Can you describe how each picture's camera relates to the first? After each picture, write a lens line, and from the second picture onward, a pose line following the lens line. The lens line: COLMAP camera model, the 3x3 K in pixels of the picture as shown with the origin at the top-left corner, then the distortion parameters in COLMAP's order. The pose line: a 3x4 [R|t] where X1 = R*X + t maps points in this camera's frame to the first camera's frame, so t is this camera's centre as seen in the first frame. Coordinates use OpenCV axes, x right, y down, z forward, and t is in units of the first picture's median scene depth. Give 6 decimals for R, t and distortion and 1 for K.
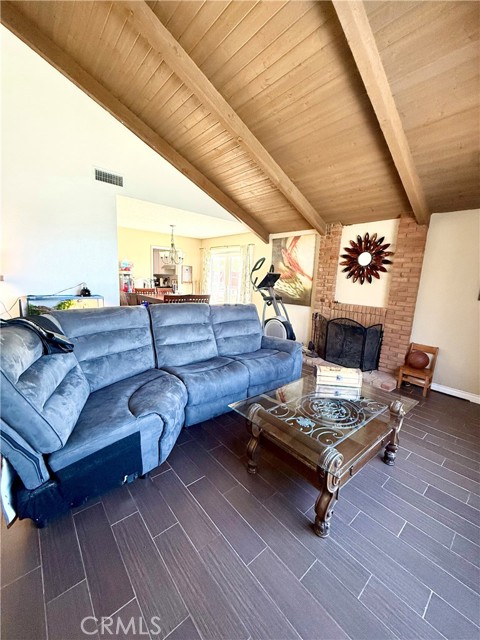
lens RADIAL K [[255.0, 0, 241.5], [0, 255.0, 317.9], [0, 0, 1]] dist [0.001046, 0.000121]
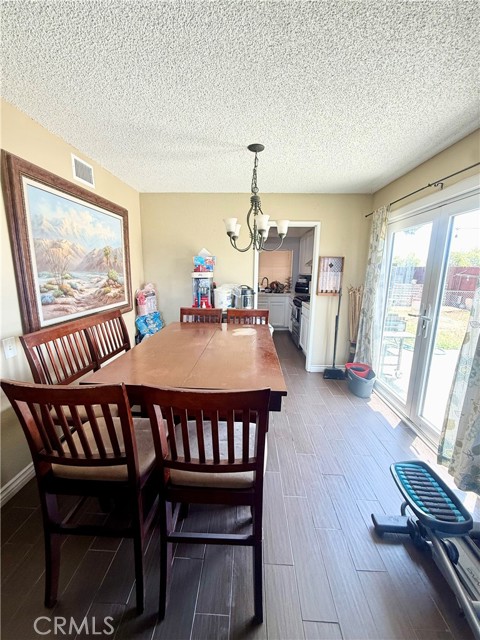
lens RADIAL K [[255.0, 0, 237.5], [0, 255.0, 316.4], [0, 0, 1]] dist [0.001046, 0.000121]
pose [[0.718237, 0.083271, -0.690798, -0.008543], [-0.087718, 0.995728, 0.028826, -0.120088], [0.690248, 0.039891, 0.722473, 0.706701]]
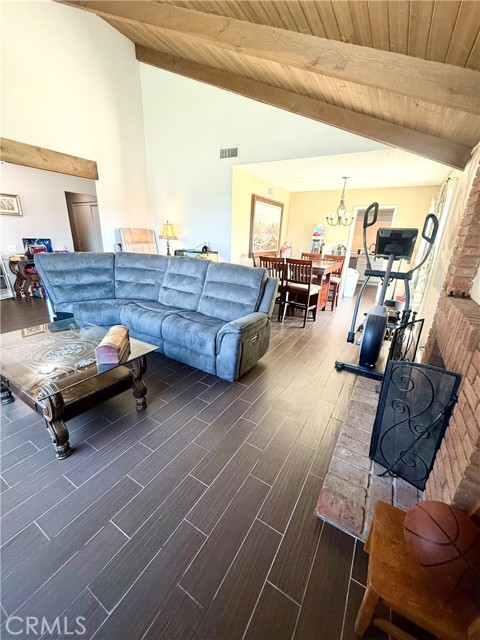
lens RADIAL K [[255.0, 0, 242.3], [0, 255.0, 318.2], [0, 0, 1]] dist [0.001046, 0.000121]
pose [[0.313472, 0.260742, -0.913098, 0.488929], [-0.174617, 0.960995, 0.214472, -0.040753], [0.933405, 0.092211, 0.346775, 0.434575]]
